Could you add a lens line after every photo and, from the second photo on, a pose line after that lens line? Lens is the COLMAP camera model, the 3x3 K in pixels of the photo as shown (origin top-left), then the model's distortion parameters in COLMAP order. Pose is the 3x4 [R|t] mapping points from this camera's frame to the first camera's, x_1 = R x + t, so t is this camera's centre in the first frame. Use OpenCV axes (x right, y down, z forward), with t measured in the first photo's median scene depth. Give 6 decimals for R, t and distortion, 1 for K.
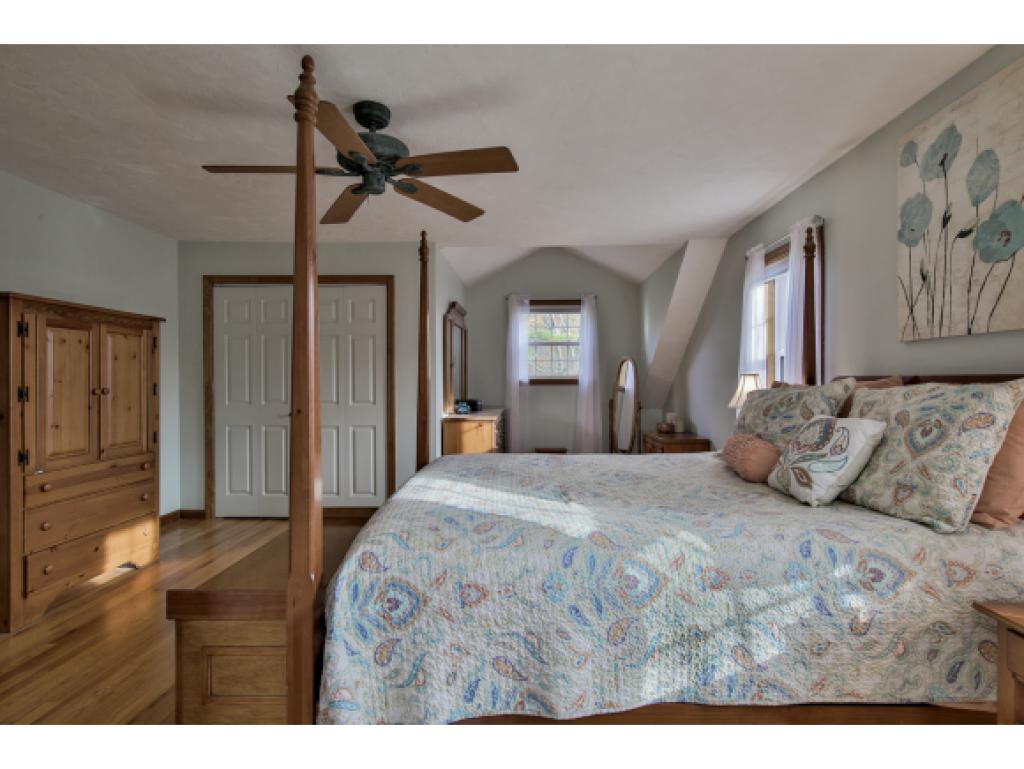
lens RADIAL K [[503.7, 0, 512.0], [0, 503.7, 384.5], [0, 0, 1]] dist [0.005249, 0.000386]
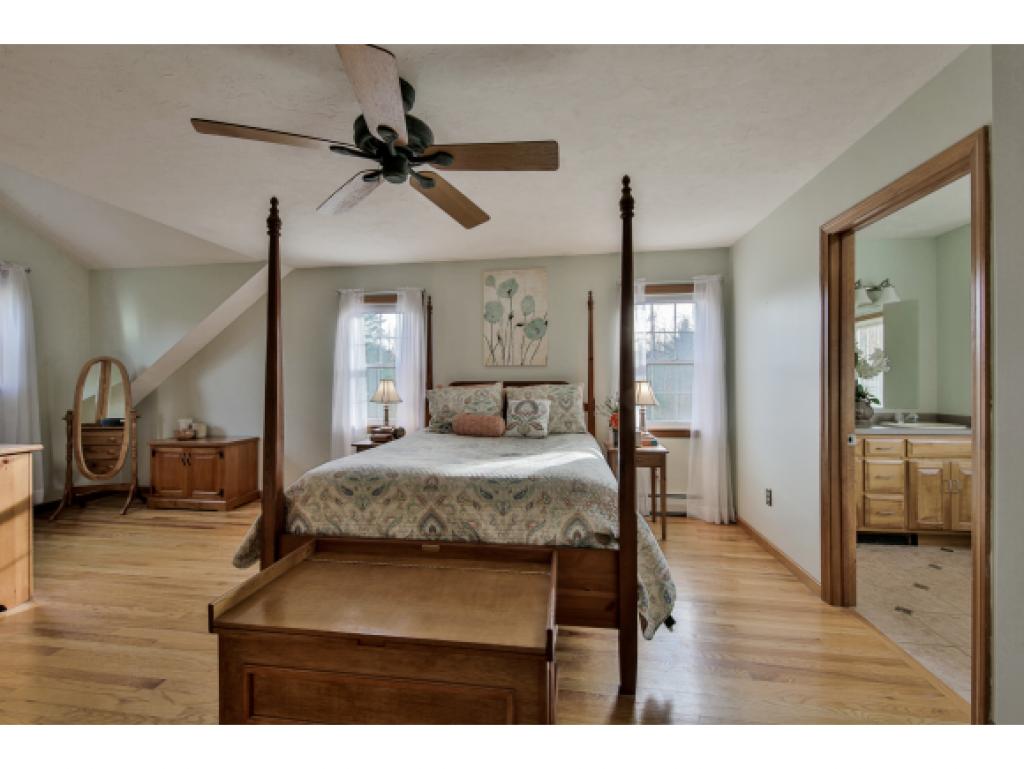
lens RADIAL K [[417.8, 0, 512.0], [0, 417.8, 384.5], [0, 0, 1]] dist [0.000974, 0.000209]
pose [[0.126054, 0.001206, 0.992023, -1.118527], [0.011730, 0.999928, -0.002706, 0.000801], [-0.991954, 0.011977, 0.126030, 0.757687]]
